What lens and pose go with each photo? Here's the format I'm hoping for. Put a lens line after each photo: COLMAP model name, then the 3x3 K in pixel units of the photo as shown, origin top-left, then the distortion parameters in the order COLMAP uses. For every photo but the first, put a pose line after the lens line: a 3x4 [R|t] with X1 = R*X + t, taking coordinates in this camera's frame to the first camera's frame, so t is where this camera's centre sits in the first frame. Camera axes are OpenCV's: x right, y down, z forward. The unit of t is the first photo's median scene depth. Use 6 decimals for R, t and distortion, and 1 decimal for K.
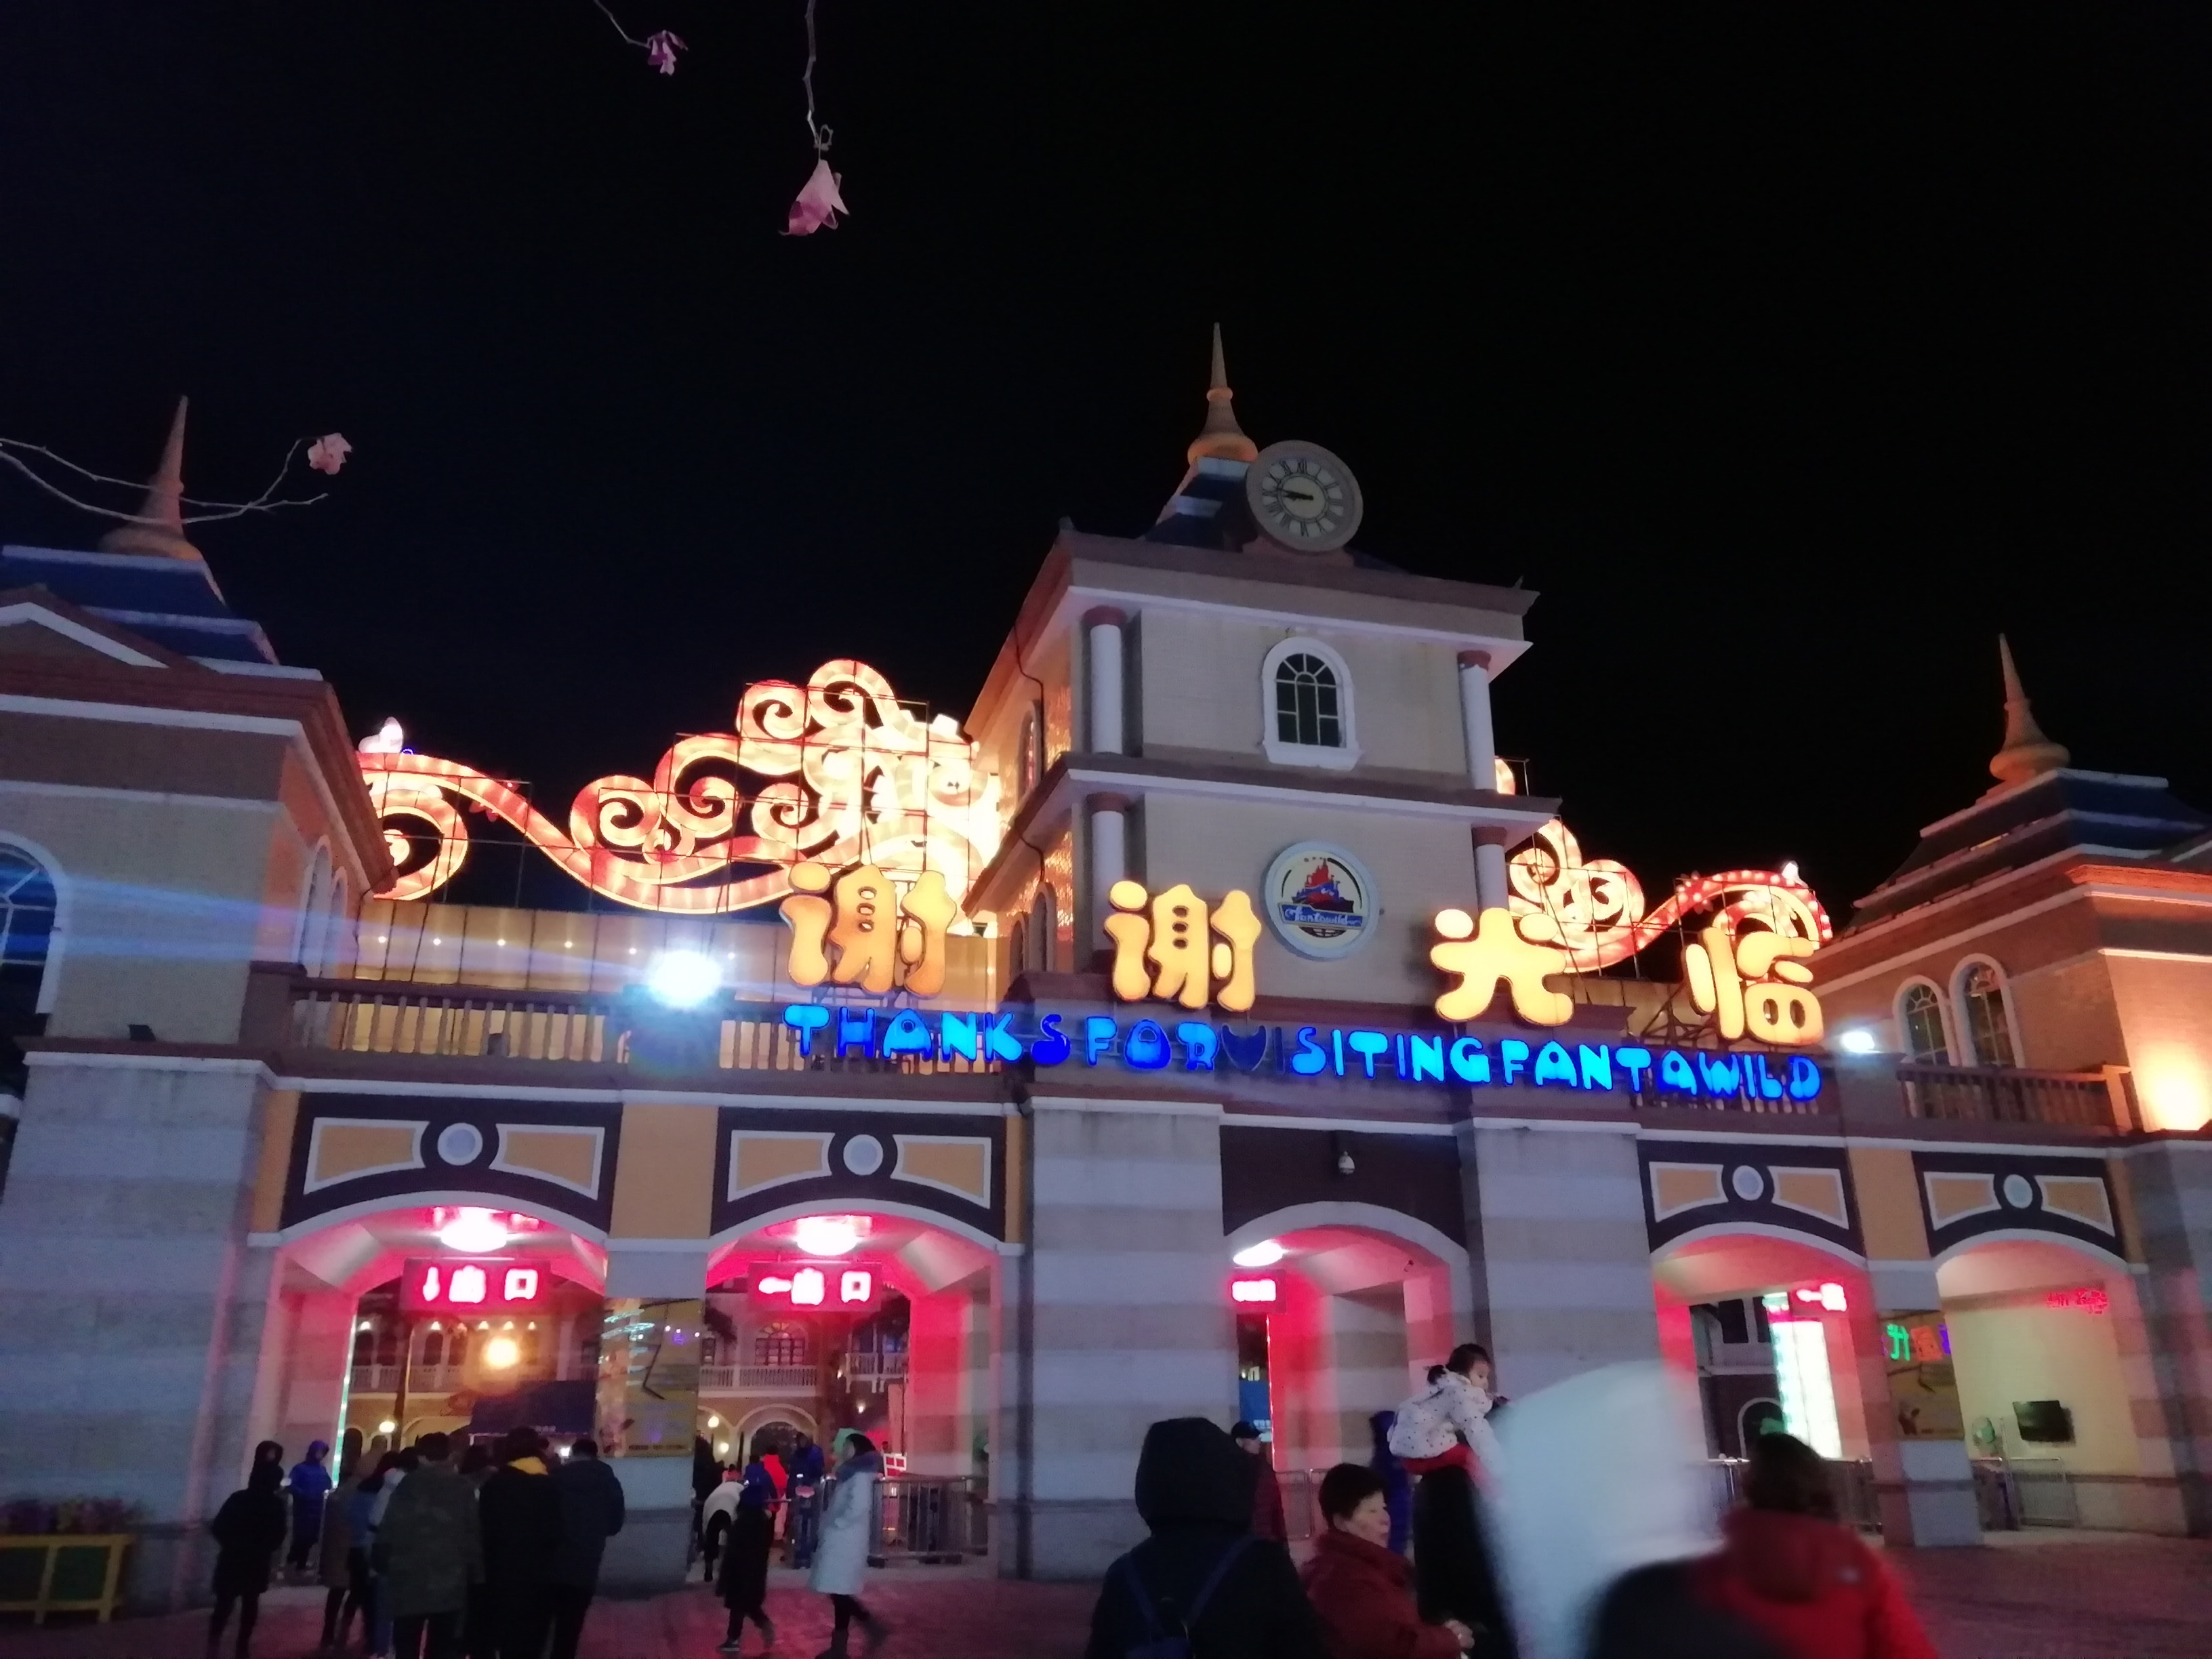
lens RADIAL K [[1668.2, 0, 1106.0], [0, 1668.2, 829.5], [0, 0, 1]] dist [0.013202, -0.001047]
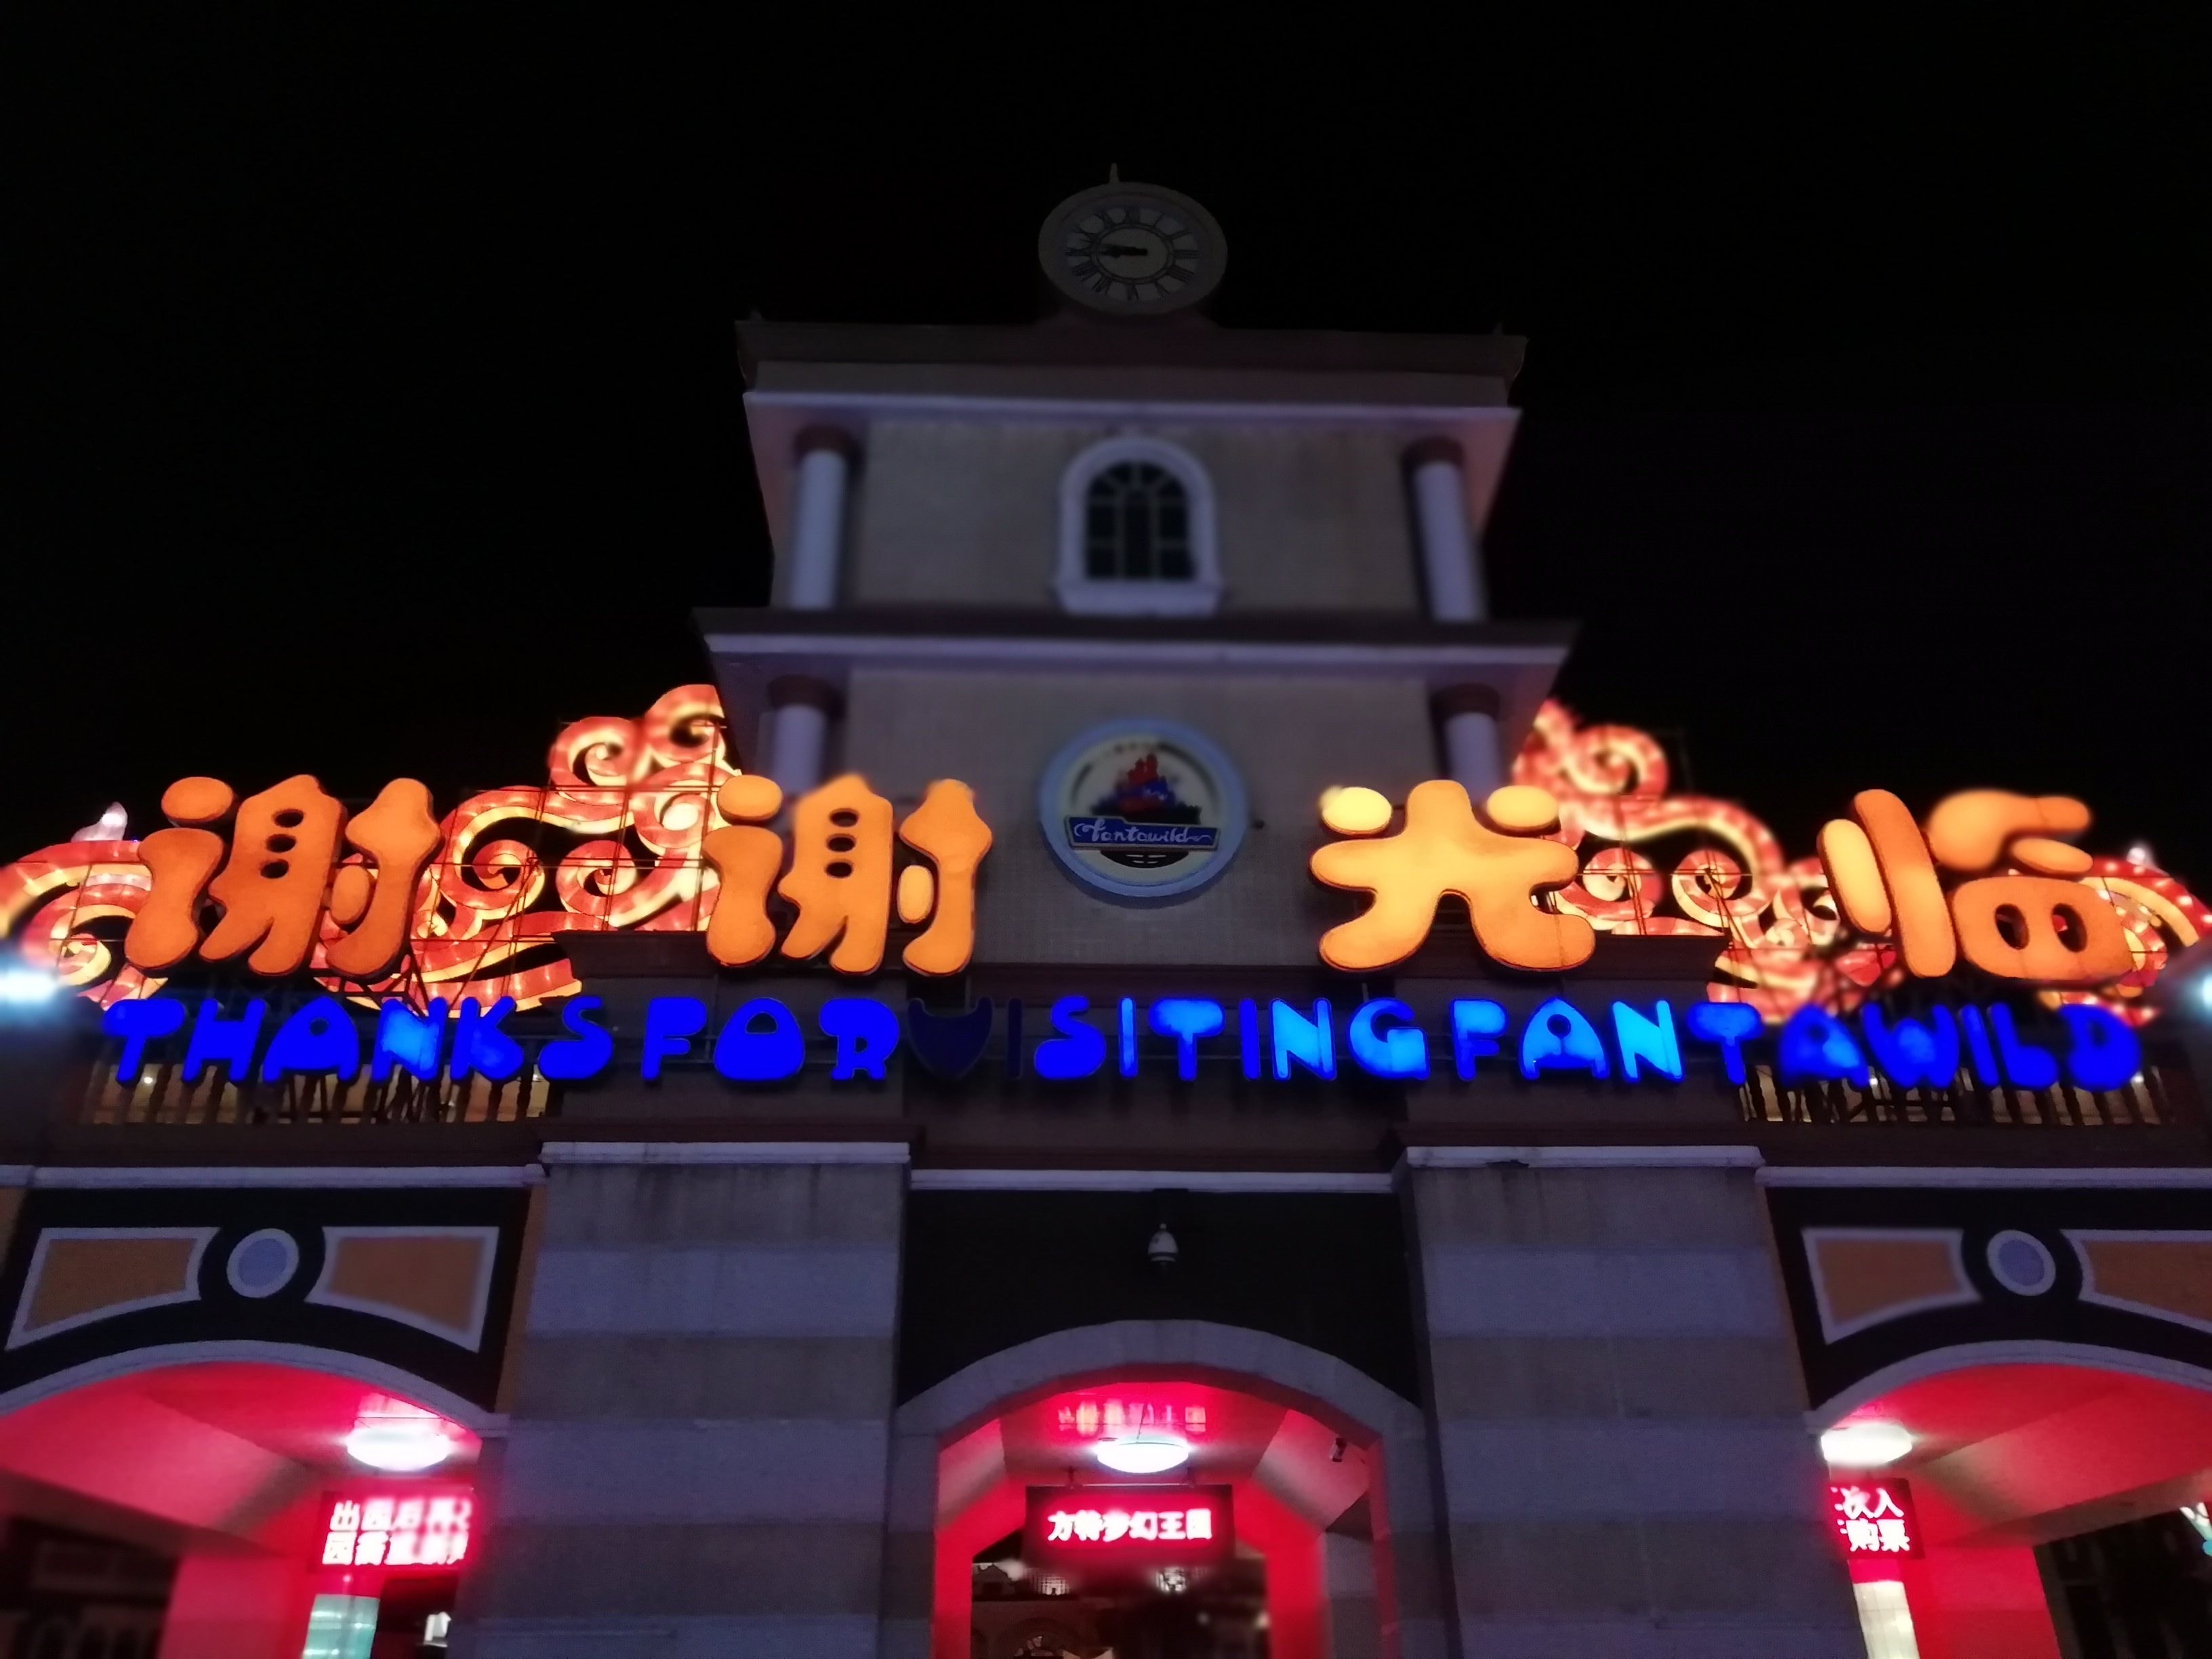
lens RADIAL K [[1668.2, 0, 1106.0], [0, 1668.2, 829.5], [0, 0, 1]] dist [0.013202, -0.001047]
pose [[0.972314, -0.113939, -0.204017, 0.237593], [0.078214, 0.981397, -0.175333, 0.153070], [0.220199, 0.154522, 0.963138, 0.435407]]
